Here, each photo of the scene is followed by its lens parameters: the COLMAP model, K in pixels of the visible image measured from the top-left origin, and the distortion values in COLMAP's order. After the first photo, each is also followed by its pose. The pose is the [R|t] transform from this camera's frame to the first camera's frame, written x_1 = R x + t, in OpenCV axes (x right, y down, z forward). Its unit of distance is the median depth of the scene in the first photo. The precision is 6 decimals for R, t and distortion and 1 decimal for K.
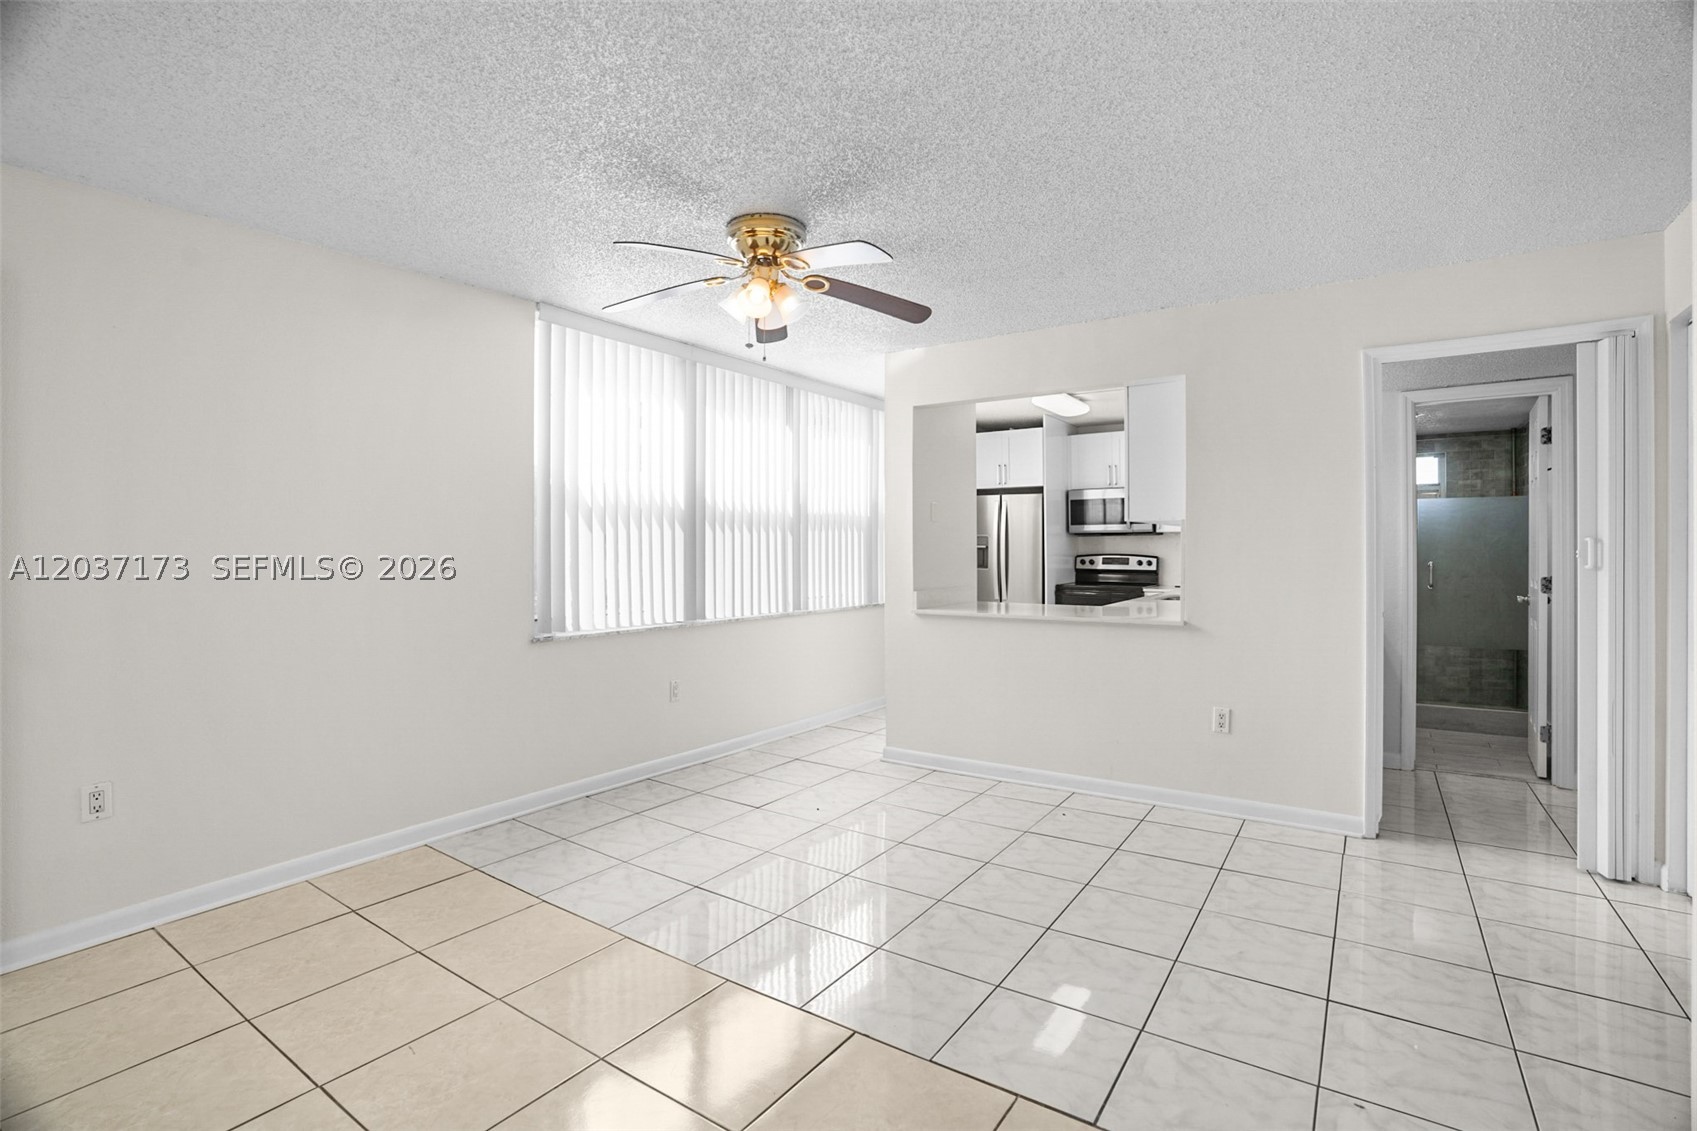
lens RADIAL K [[786.4, 0, 853.7], [0, 786.4, 555.9], [0, 0, 1]] dist [-0.064875, 0.022892]
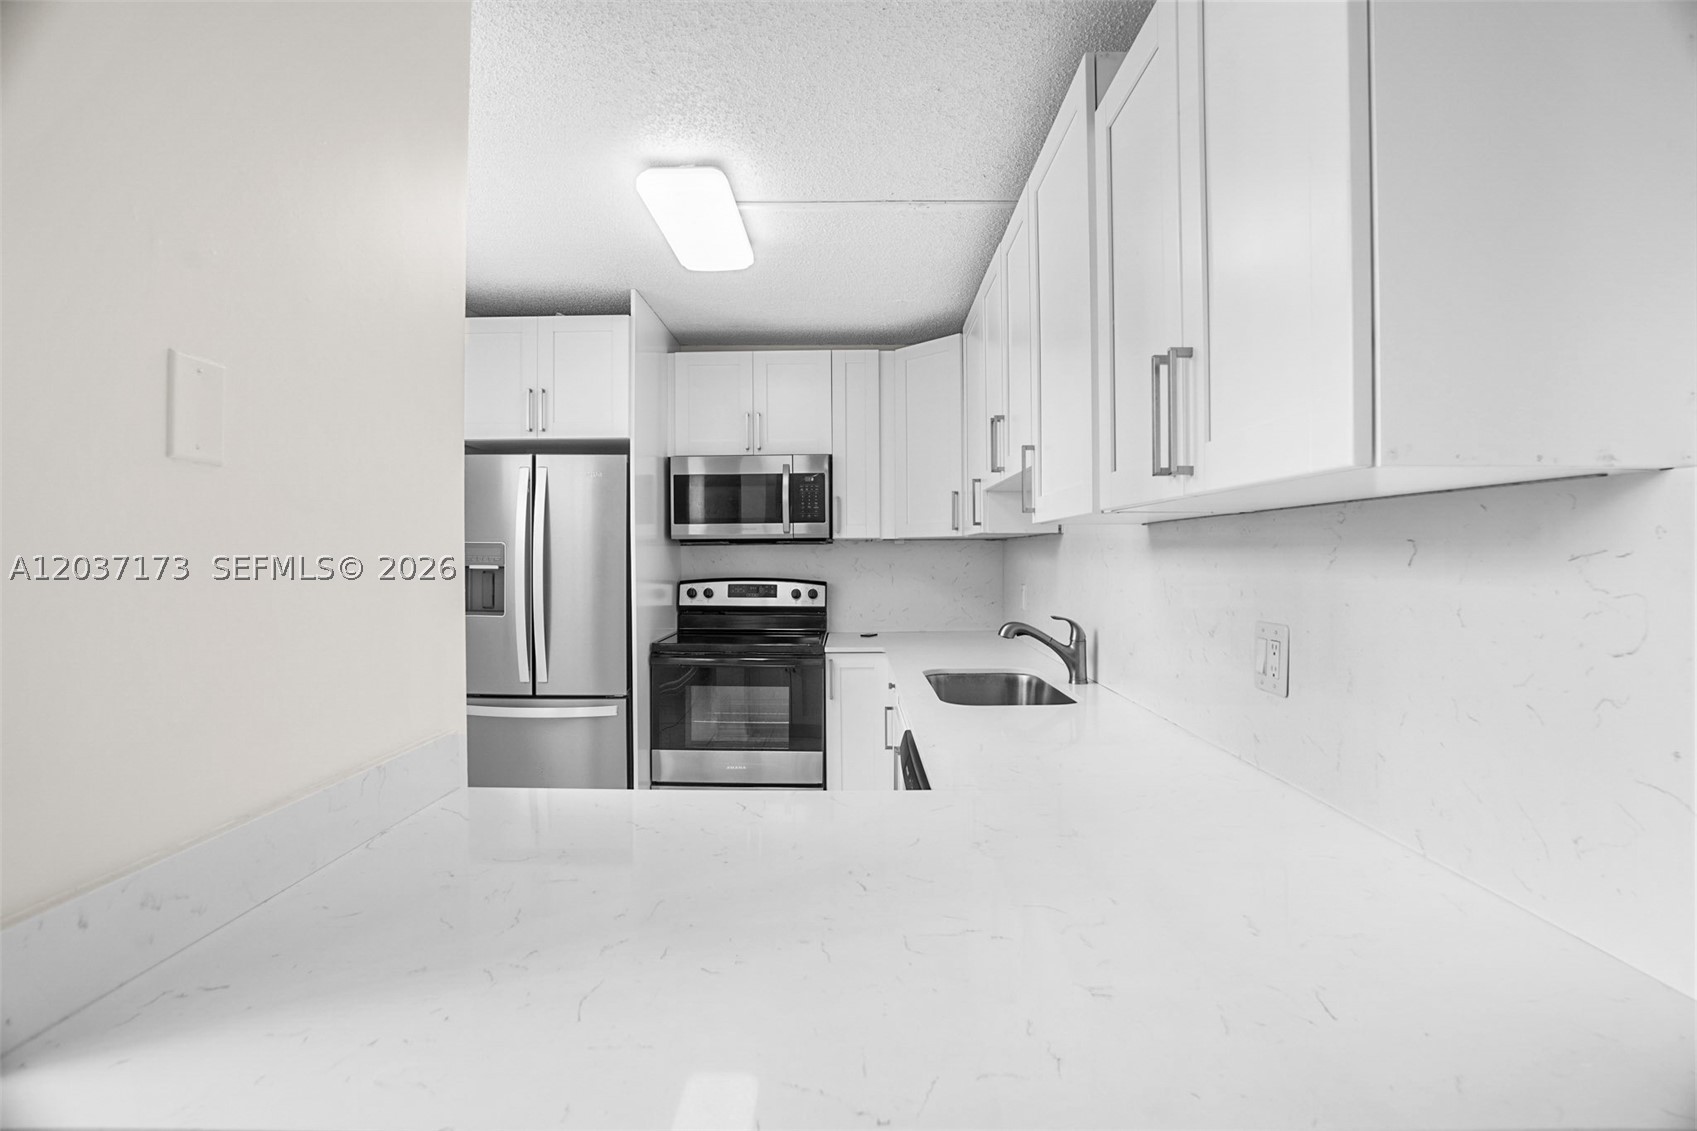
lens RADIAL K [[786.4, 0, 853.6], [0, 786.4, 557.8], [0, 0, 1]] dist [-0.064875, 0.022892]
pose [[0.825944, -0.003200, 0.563743, 0.137366], [0.007454, 0.999958, -0.005245, -0.021967], [-0.563703, 0.008535, 0.825934, 0.833197]]
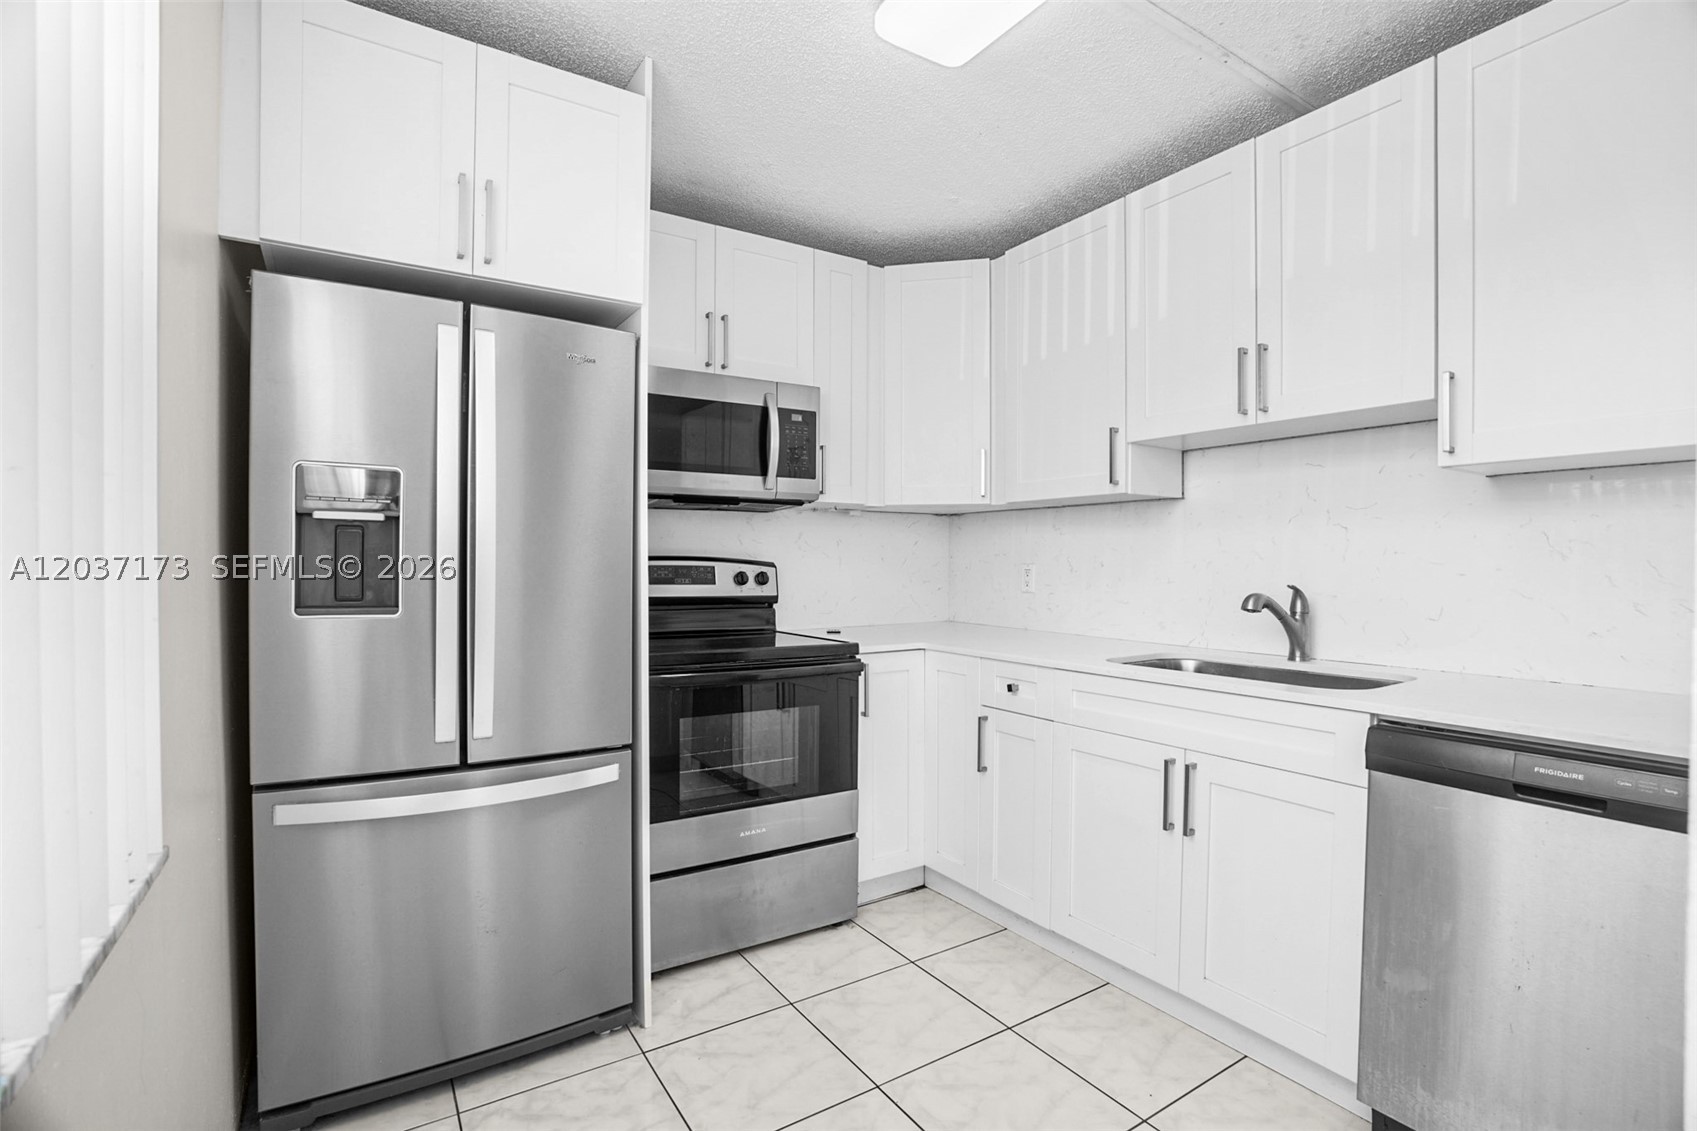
lens RADIAL K [[786.4, 0, 851.7], [0, 786.4, 580.7], [0, 0, 1]] dist [-0.064875, 0.022892]
pose [[0.382797, -0.018424, 0.923649, 0.023772], [0.005120, 0.999828, 0.017822, 0.005065], [-0.923818, -0.002093, 0.382826, 1.286224]]
